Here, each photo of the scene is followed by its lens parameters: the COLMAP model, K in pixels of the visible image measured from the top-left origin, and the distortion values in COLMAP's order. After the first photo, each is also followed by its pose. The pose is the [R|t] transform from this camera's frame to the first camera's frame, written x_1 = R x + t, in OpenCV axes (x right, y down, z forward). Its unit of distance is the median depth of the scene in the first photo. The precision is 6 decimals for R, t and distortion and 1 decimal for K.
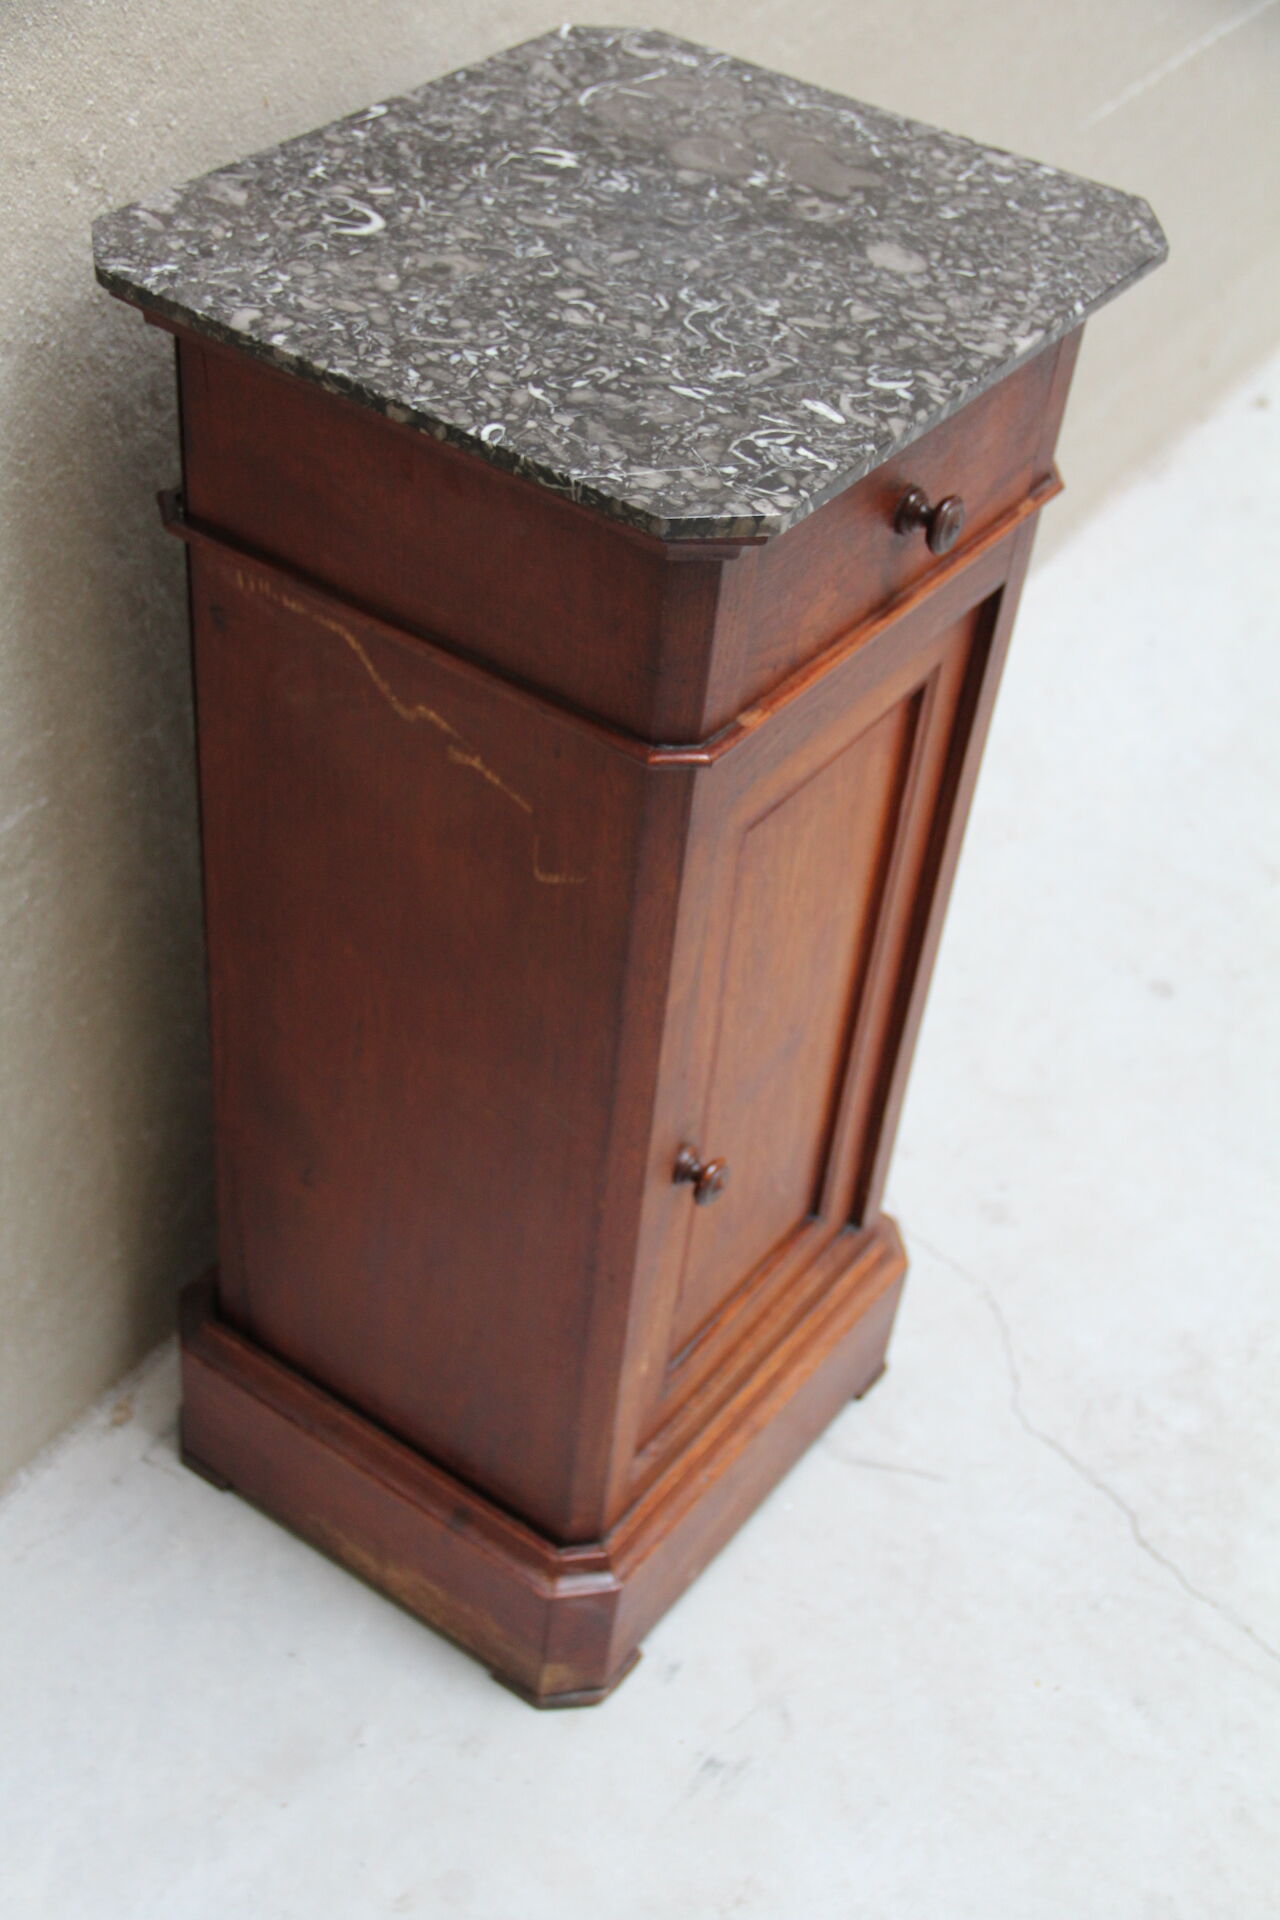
lens RADIAL K [[2438.7, 0, 633.3], [0, 2438.7, 957.3], [0, 0, 1]] dist [0.110054, 0.000000]
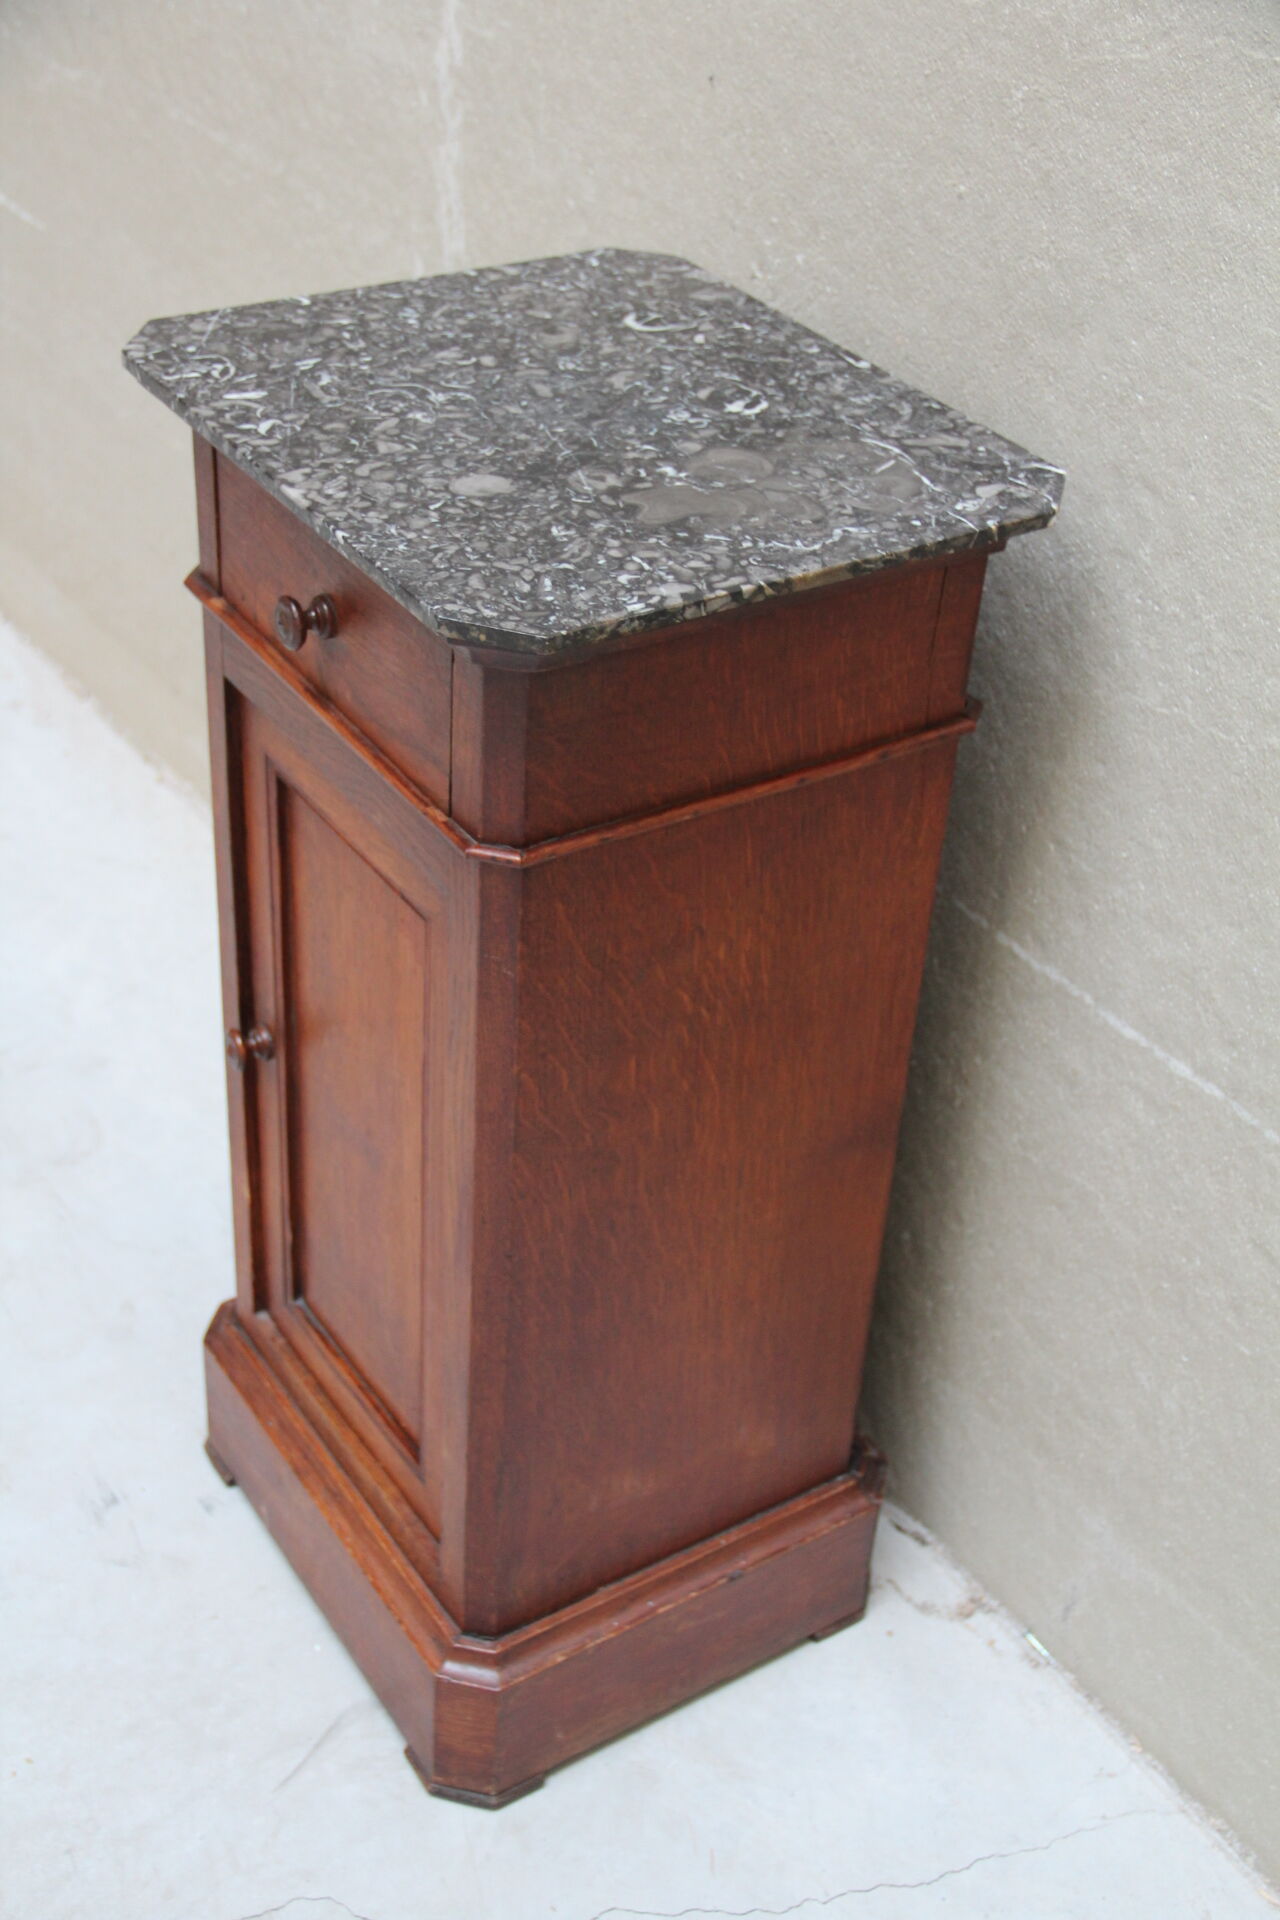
lens RADIAL K [[2512.5, 0, 634.8], [0, 2512.5, 955.5], [0, 0, 1]] dist [0.073228, 0.000000]
pose [[-0.365700, 0.432617, -0.824079, 1.070821], [-0.663635, 0.499593, 0.556772, -0.835489], [0.652573, 0.750500, 0.104399, 1.086971]]
